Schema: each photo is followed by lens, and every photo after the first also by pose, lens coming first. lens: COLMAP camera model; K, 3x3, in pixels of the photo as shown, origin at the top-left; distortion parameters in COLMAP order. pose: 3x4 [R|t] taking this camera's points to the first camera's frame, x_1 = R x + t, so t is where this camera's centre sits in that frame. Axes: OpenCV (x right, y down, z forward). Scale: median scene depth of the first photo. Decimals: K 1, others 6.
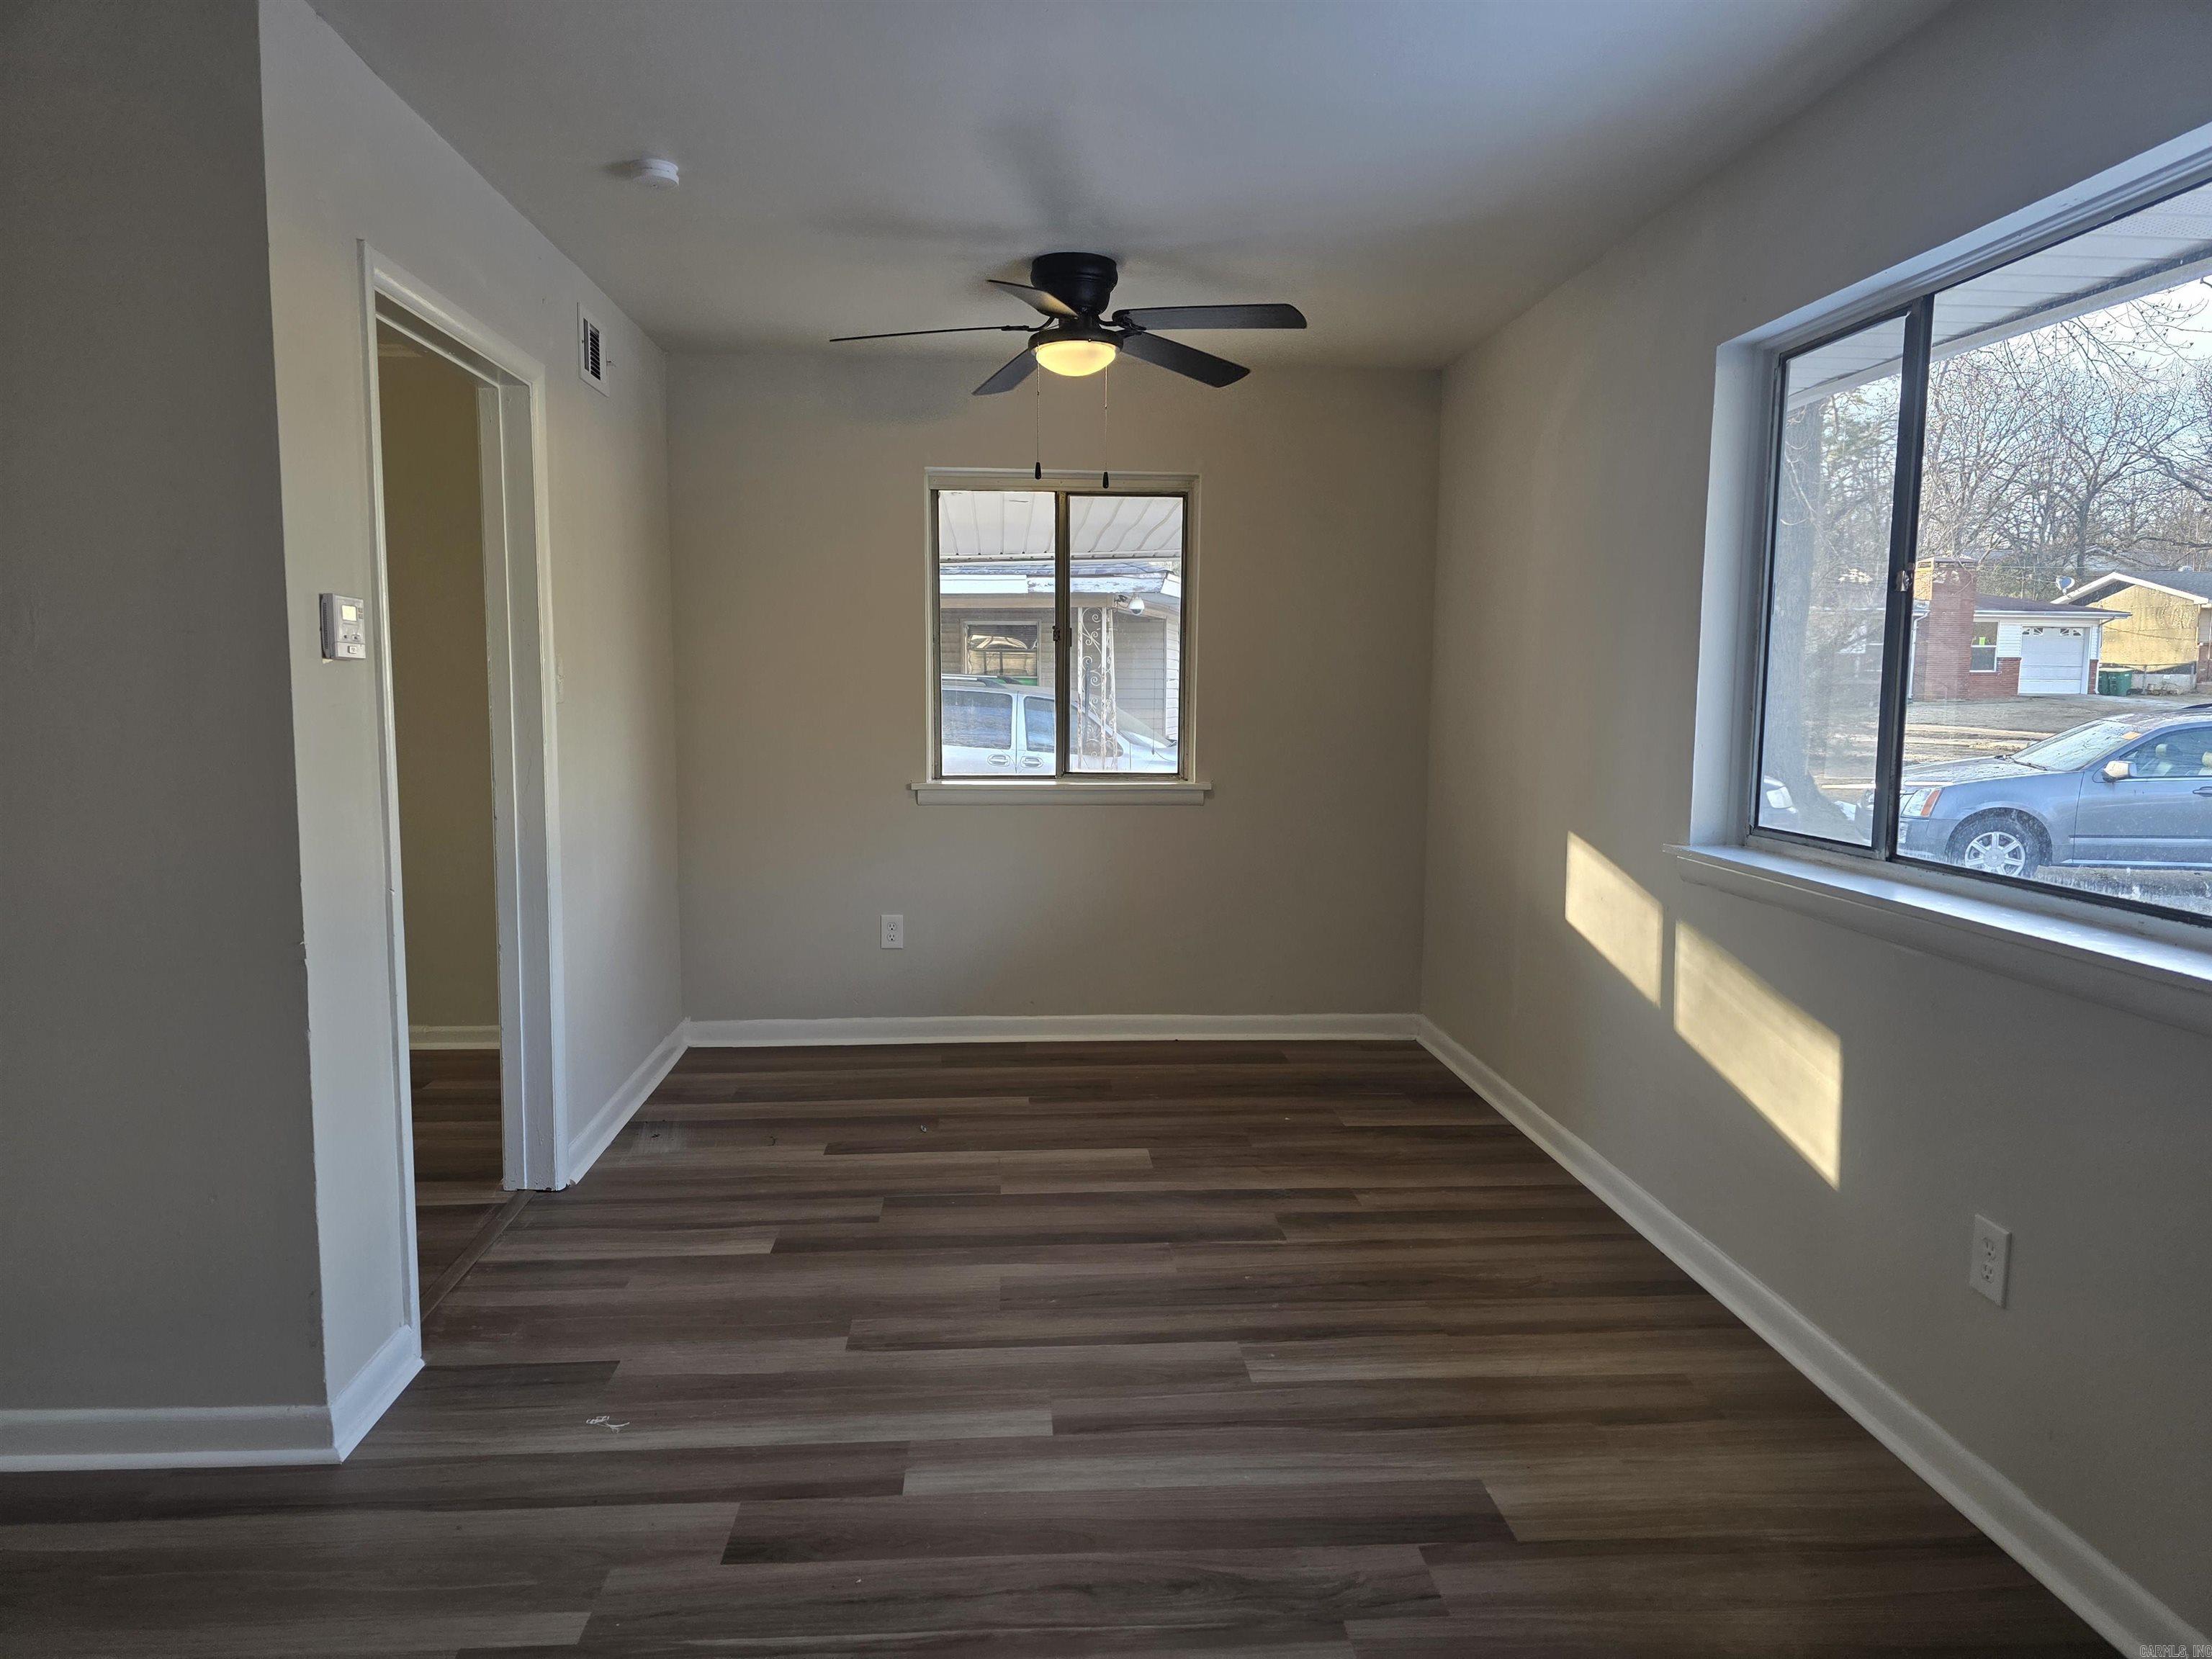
lens RADIAL K [[1466.9, 0, 1116.4], [0, 1466.9, 819.1], [0, 0, 1]] dist [0.099509, -0.110817]
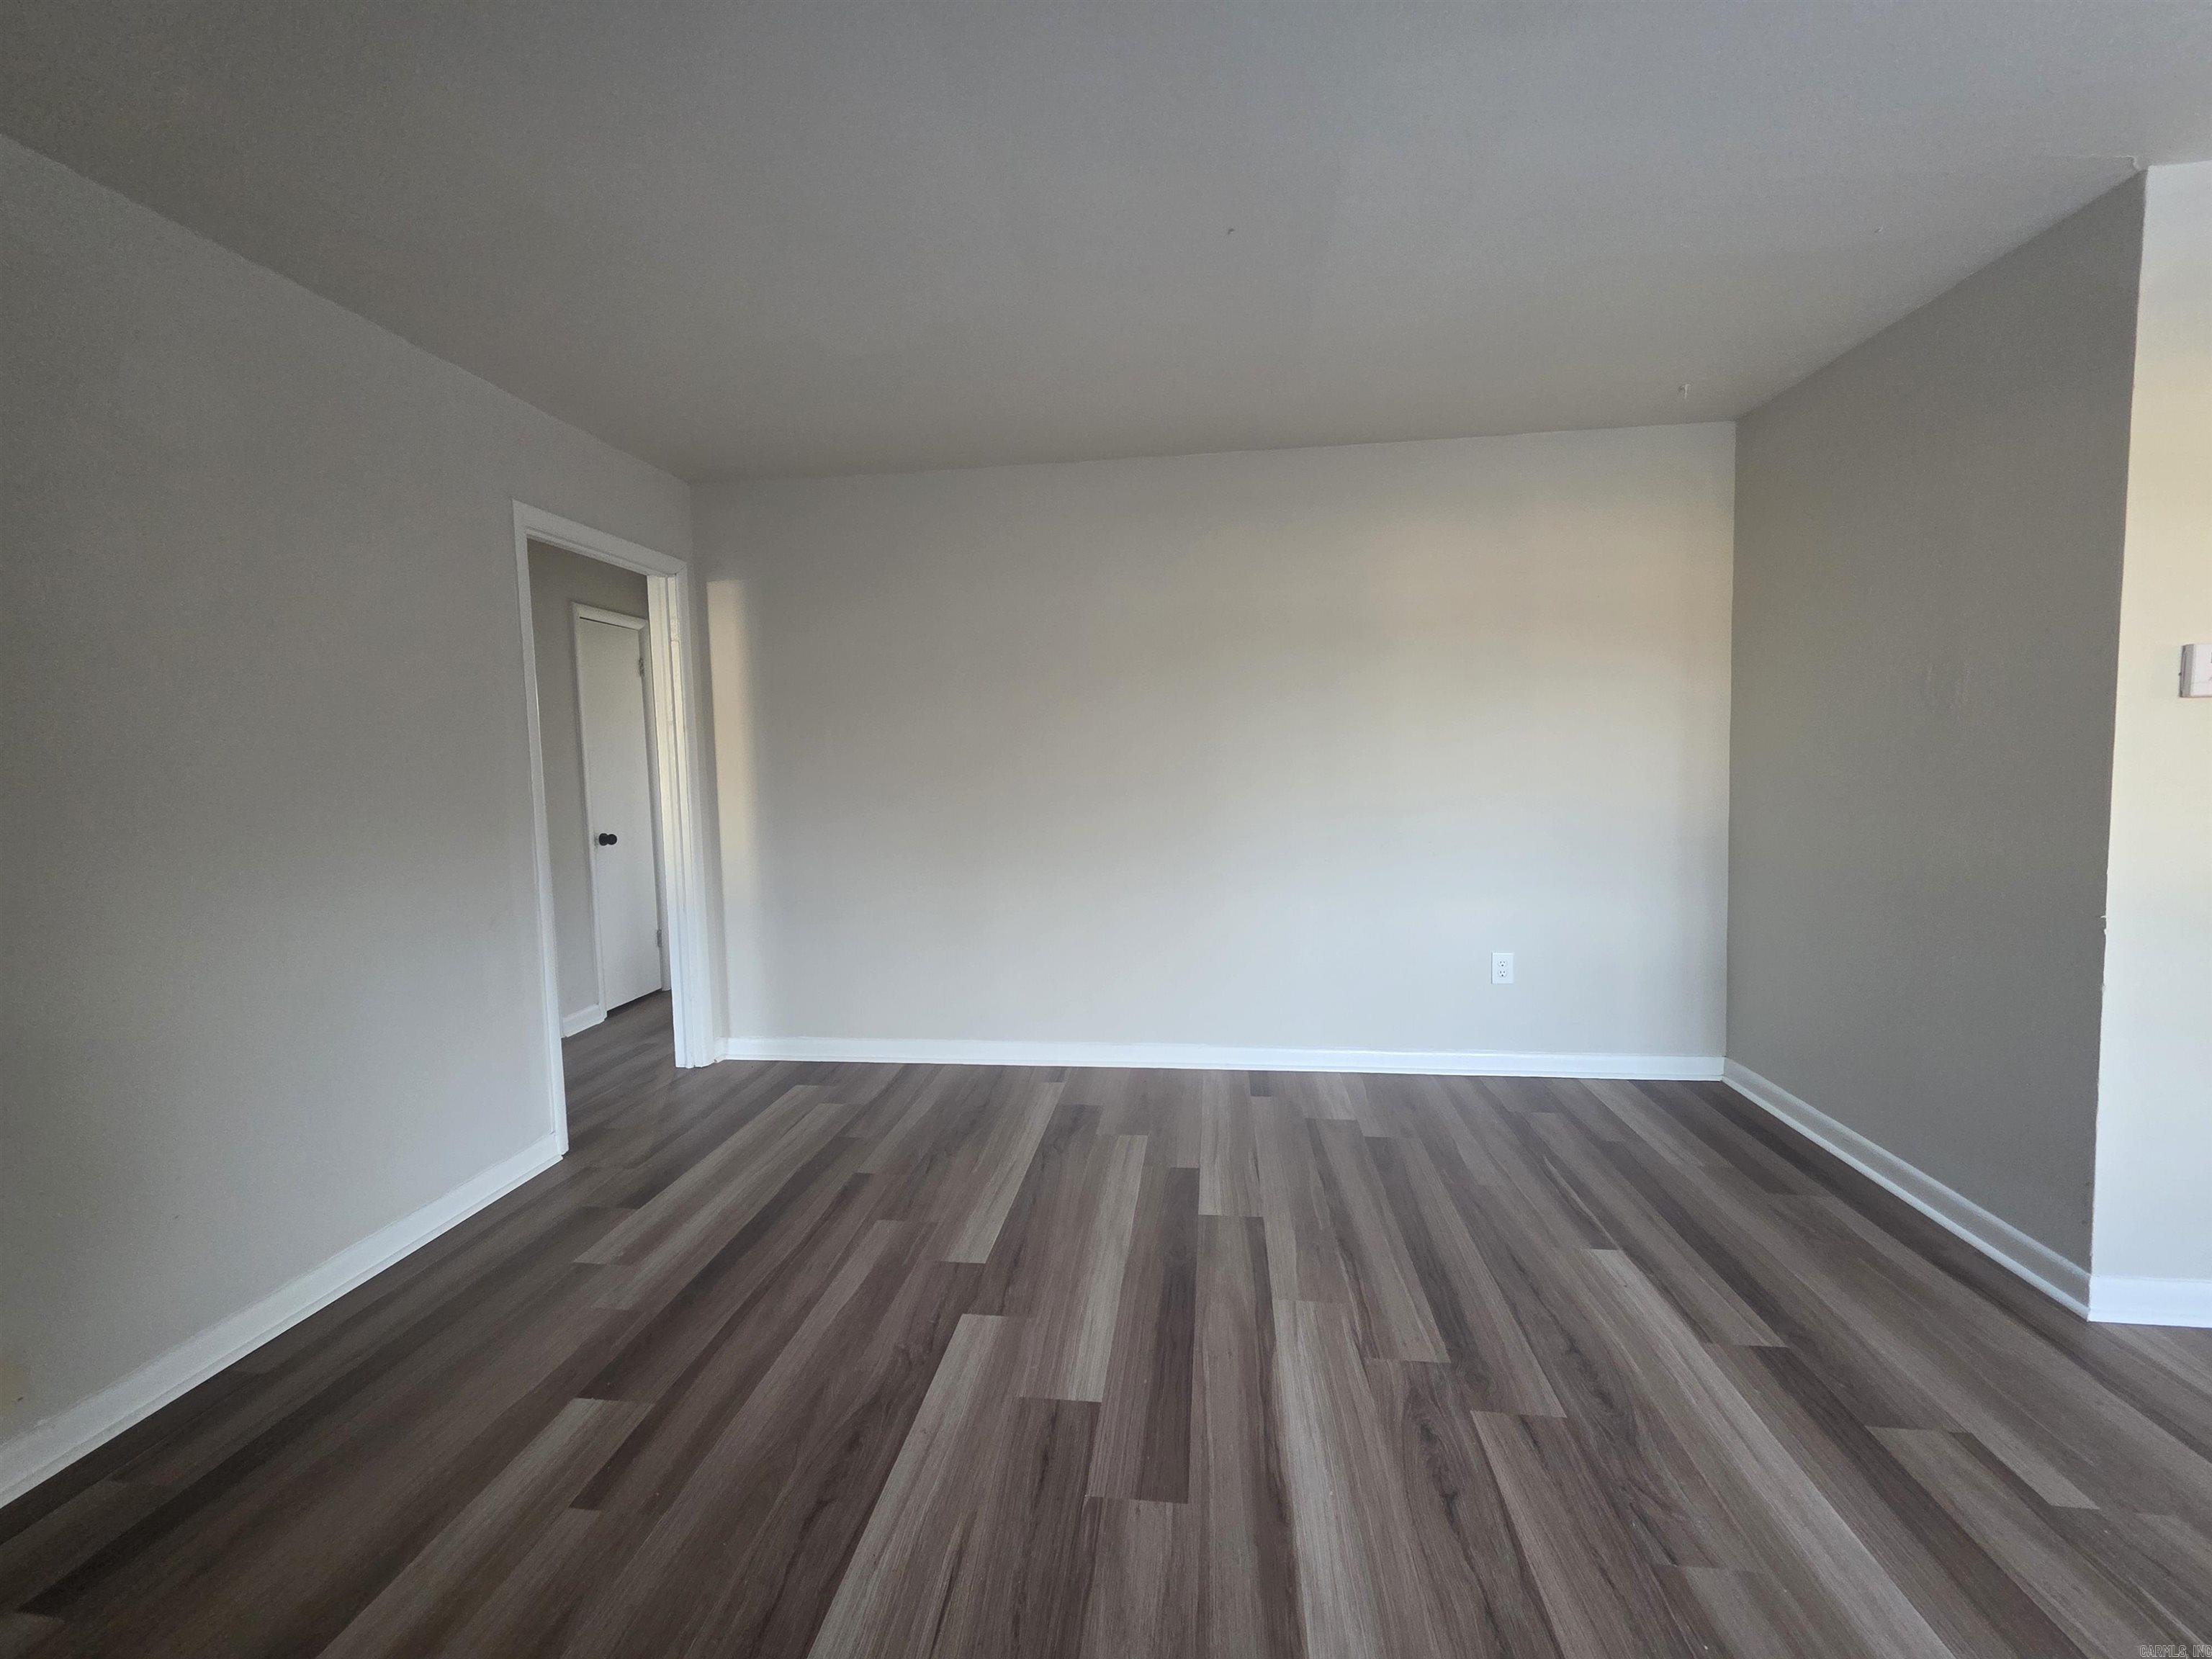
lens RADIAL K [[892.3, 0, 1111.6], [0, 892.3, 810.4], [0, 0, 1]] dist [0.003694, -0.000059]
pose [[-0.193204, 0.059126, -0.979376, 0.380035], [-0.079661, 0.993942, 0.075720, 0.000083], [0.977919, 0.092647, -0.187323, 0.280903]]
